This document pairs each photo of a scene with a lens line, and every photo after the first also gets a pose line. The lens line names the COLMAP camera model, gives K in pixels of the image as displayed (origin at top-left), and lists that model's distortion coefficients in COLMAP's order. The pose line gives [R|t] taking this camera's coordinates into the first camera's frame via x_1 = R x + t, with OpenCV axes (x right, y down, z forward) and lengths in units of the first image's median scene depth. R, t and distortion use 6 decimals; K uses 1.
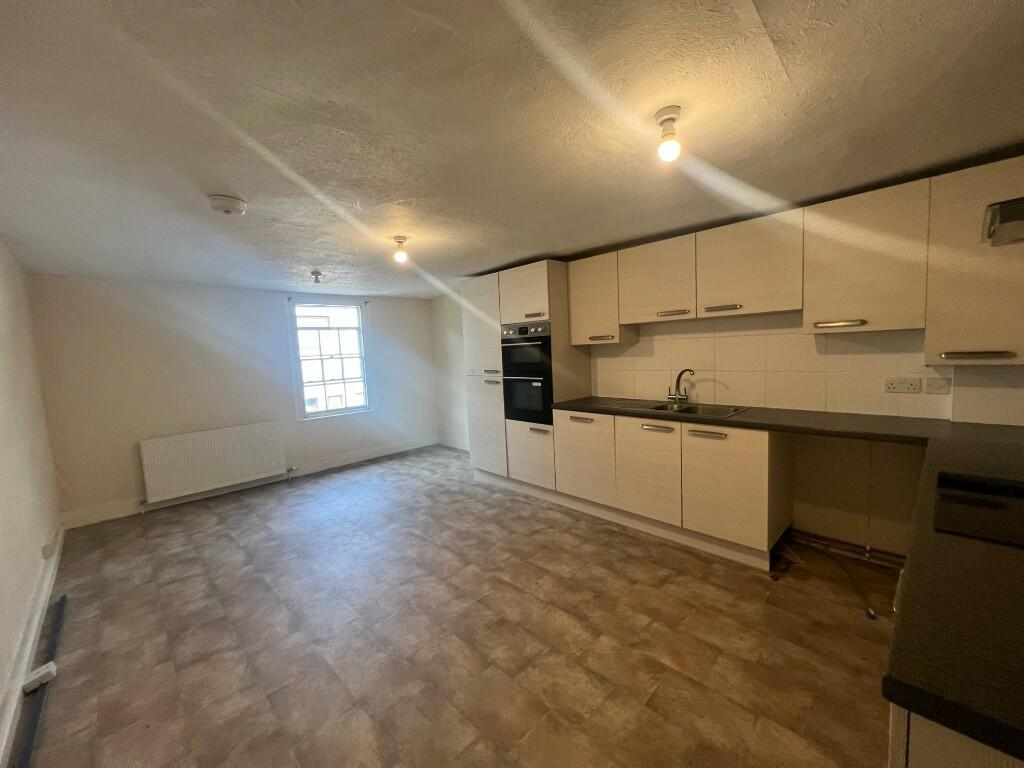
lens RADIAL K [[412.1, 0, 512.7], [0, 412.1, 379.1], [0, 0, 1]] dist [0.007005, -0.000635]
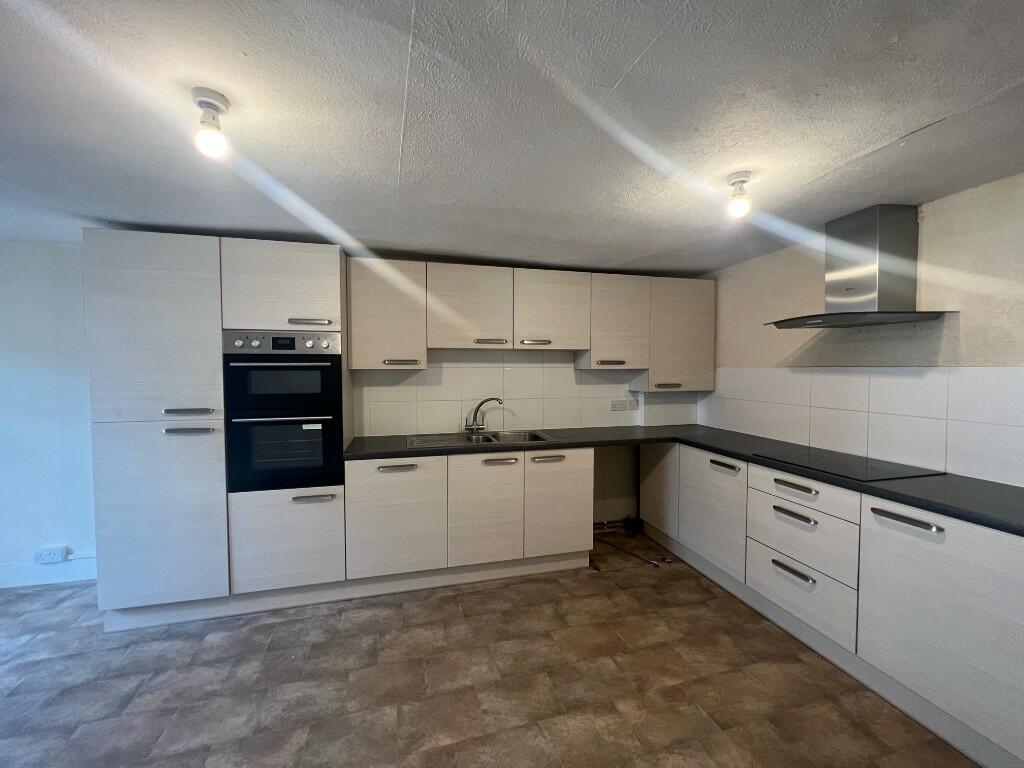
lens RADIAL K [[412.1, 0, 509.6], [0, 412.1, 381.6], [0, 0, 1]] dist [0.007005, -0.000635]
pose [[0.475867, 0.011416, 0.879443, -0.408589], [0.041469, 0.998512, -0.035401, -0.025584], [-0.878539, 0.053316, 0.474685, 0.456225]]
